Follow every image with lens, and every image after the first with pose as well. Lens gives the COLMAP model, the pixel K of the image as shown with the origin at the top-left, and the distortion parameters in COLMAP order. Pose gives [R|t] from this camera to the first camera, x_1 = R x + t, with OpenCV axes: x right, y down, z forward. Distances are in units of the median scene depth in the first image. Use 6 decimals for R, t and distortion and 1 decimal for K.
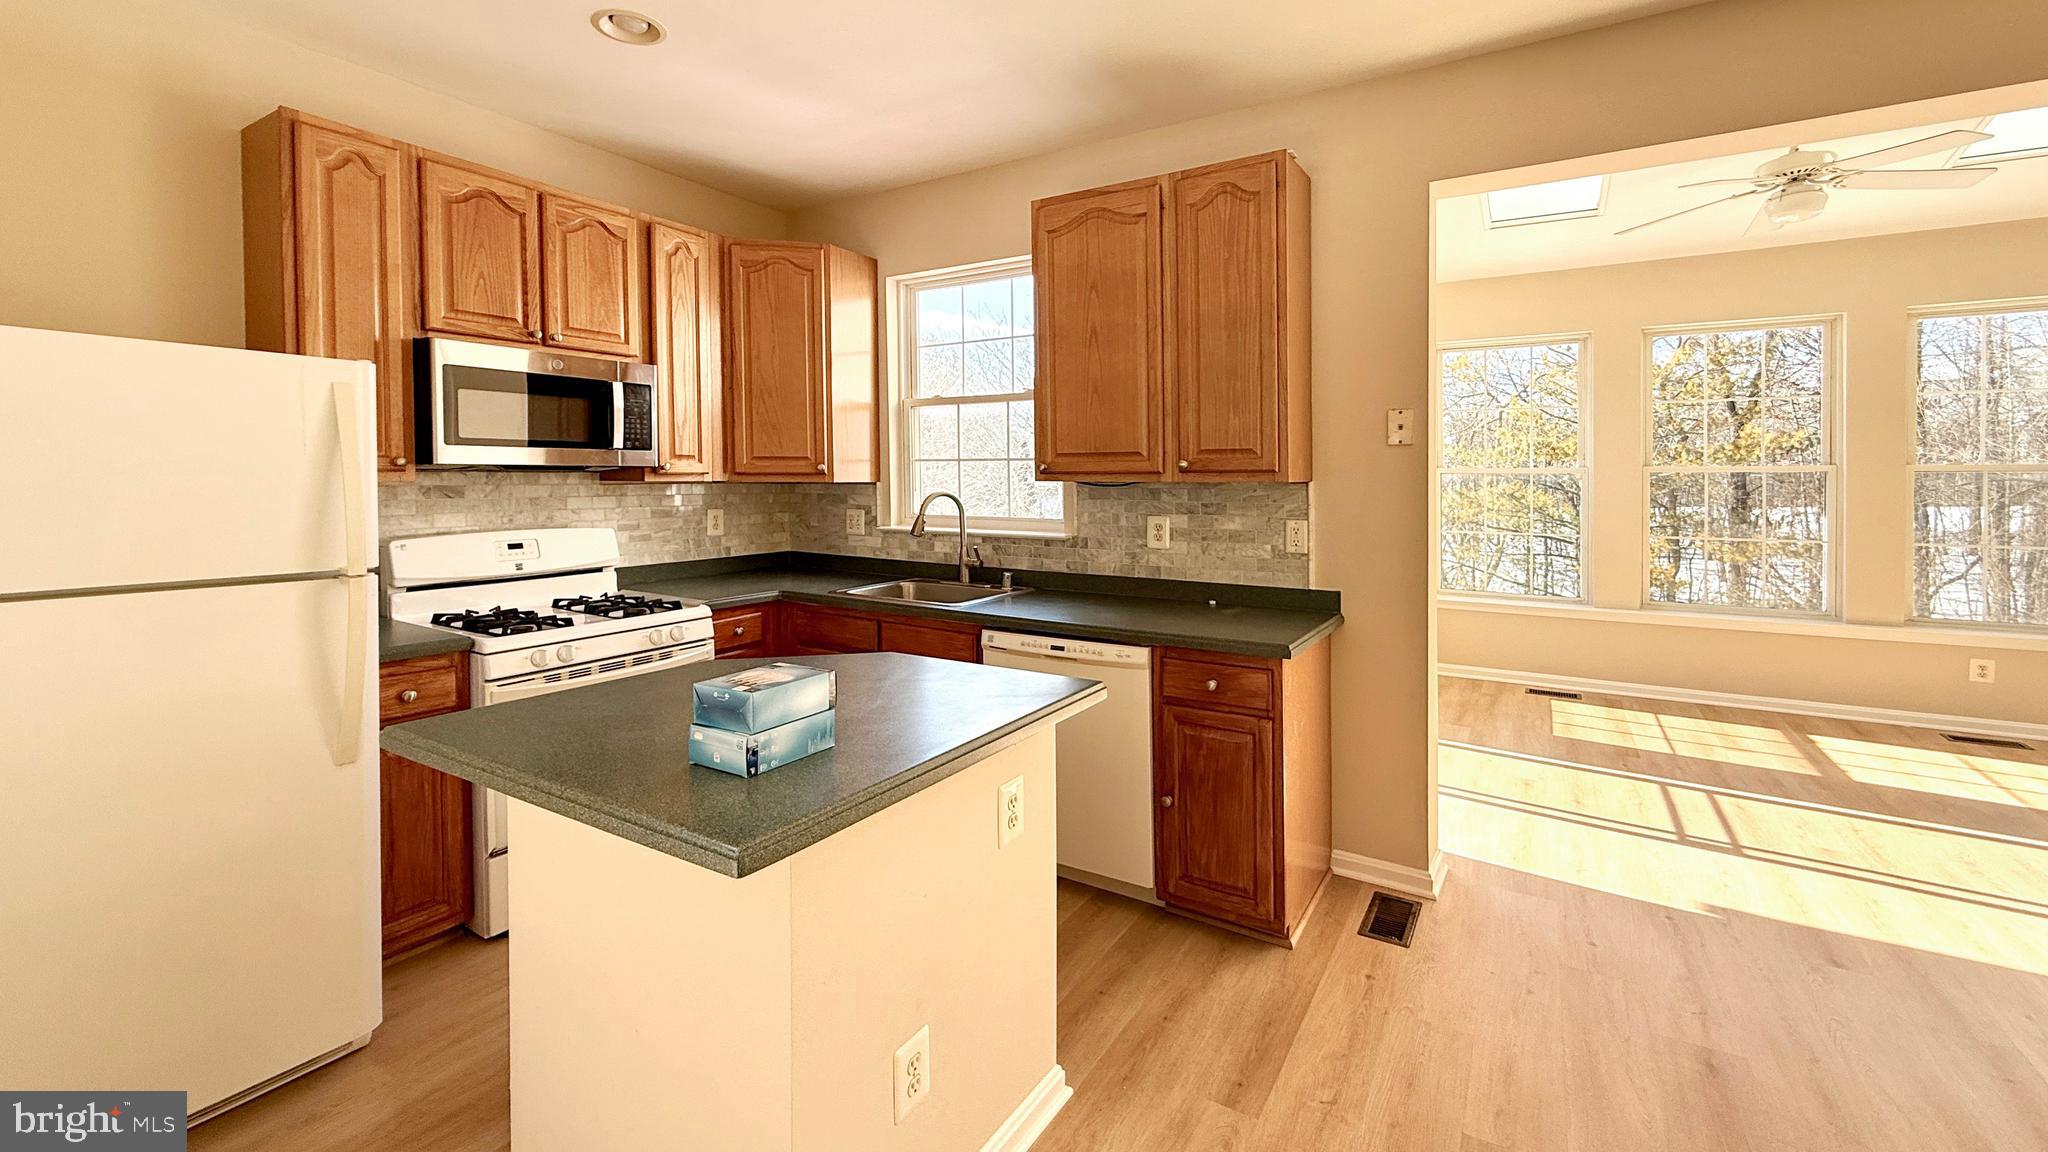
lens RADIAL K [[838.1, 0, 1056.3], [0, 838.1, 525.9], [0, 0, 1]] dist [0.000707, 0.000940]
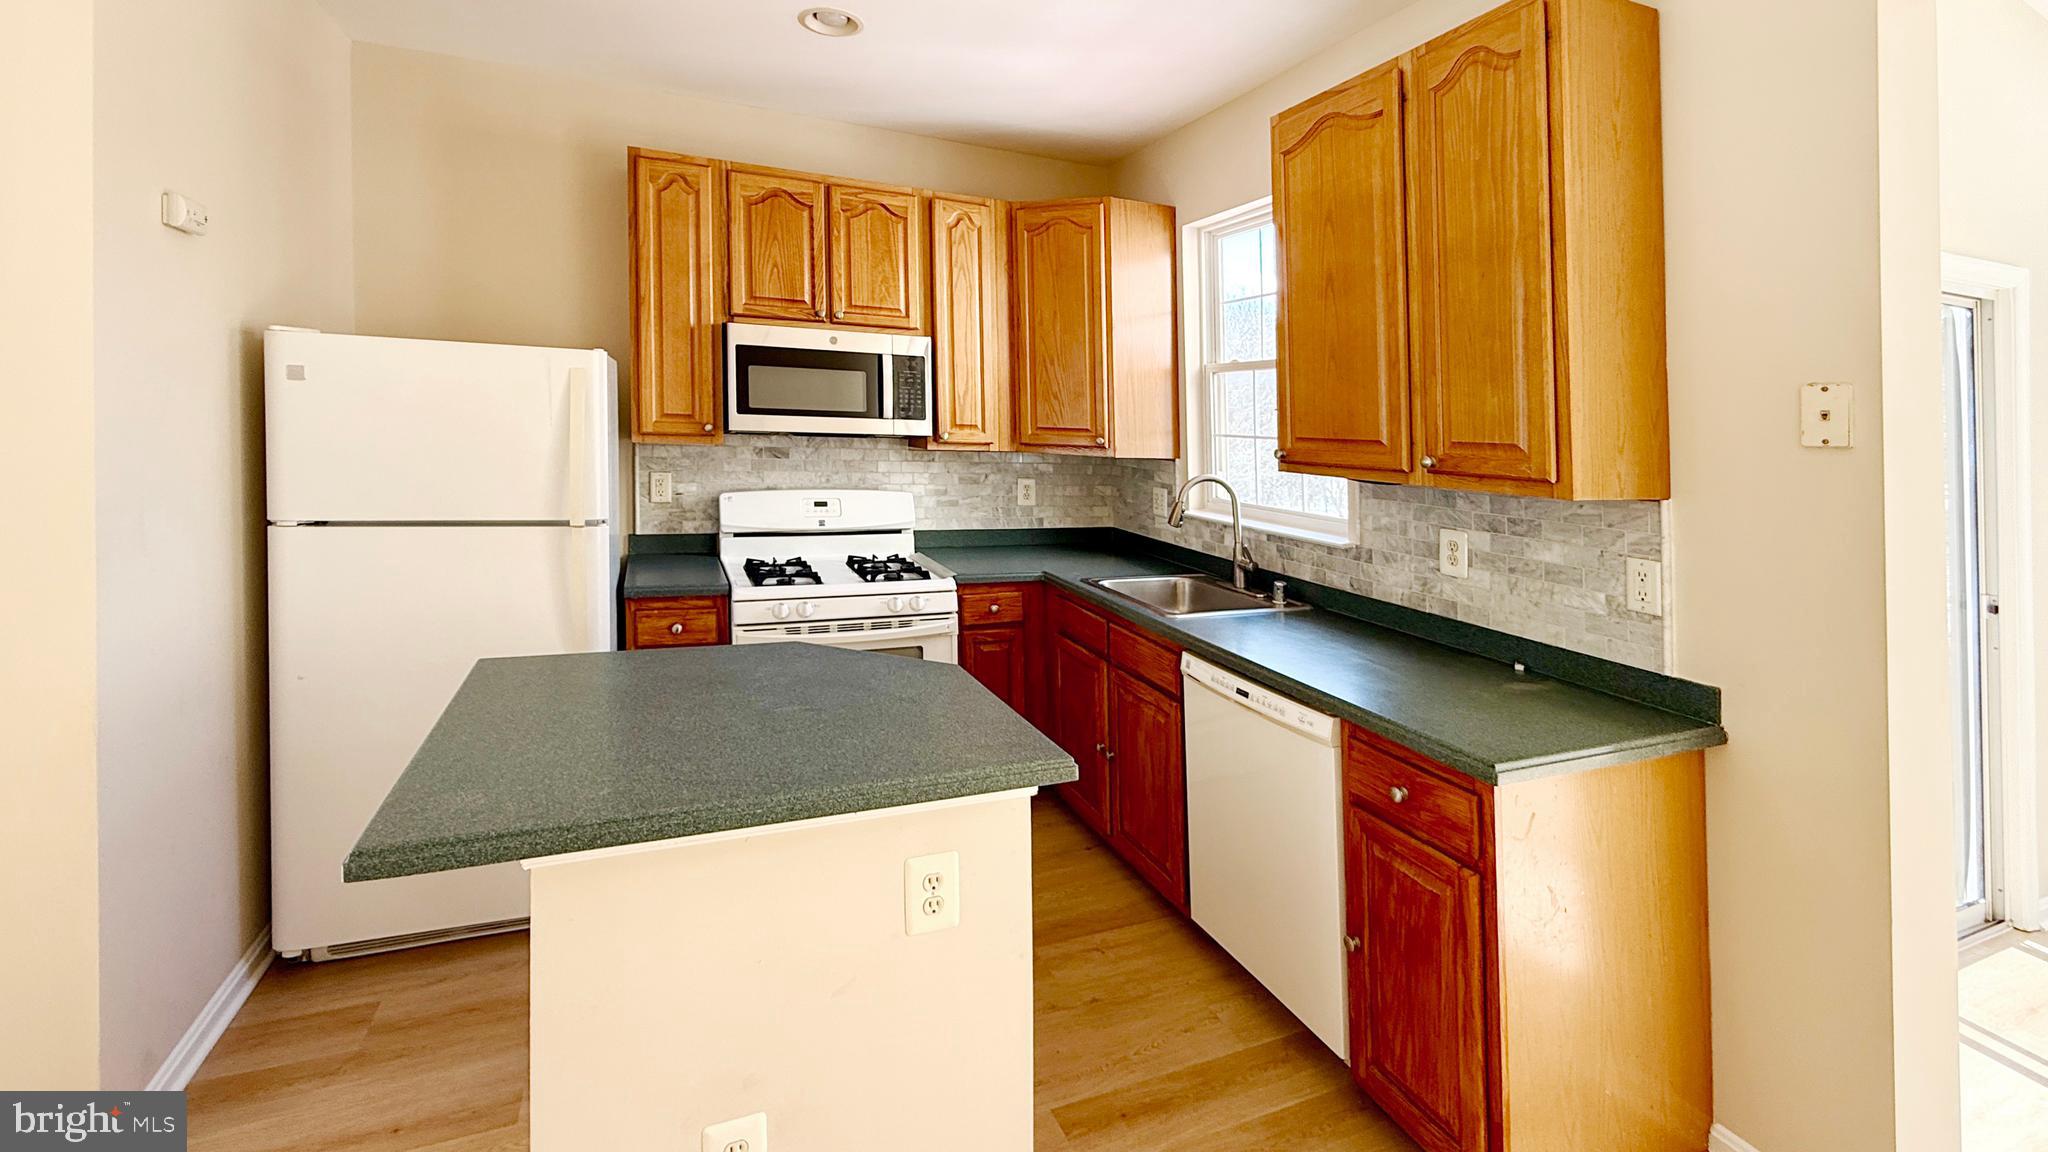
lens RADIAL K [[919.3, 0, 1069.3], [0, 919.3, 458.8], [0, 0, 1]] dist [-0.000299, 0.000063]
pose [[0.819664, 0.048512, -0.570787, 0.325307], [-0.067223, 0.997669, -0.011741, -0.044957], [0.568886, 0.047993, 0.821015, 0.199727]]
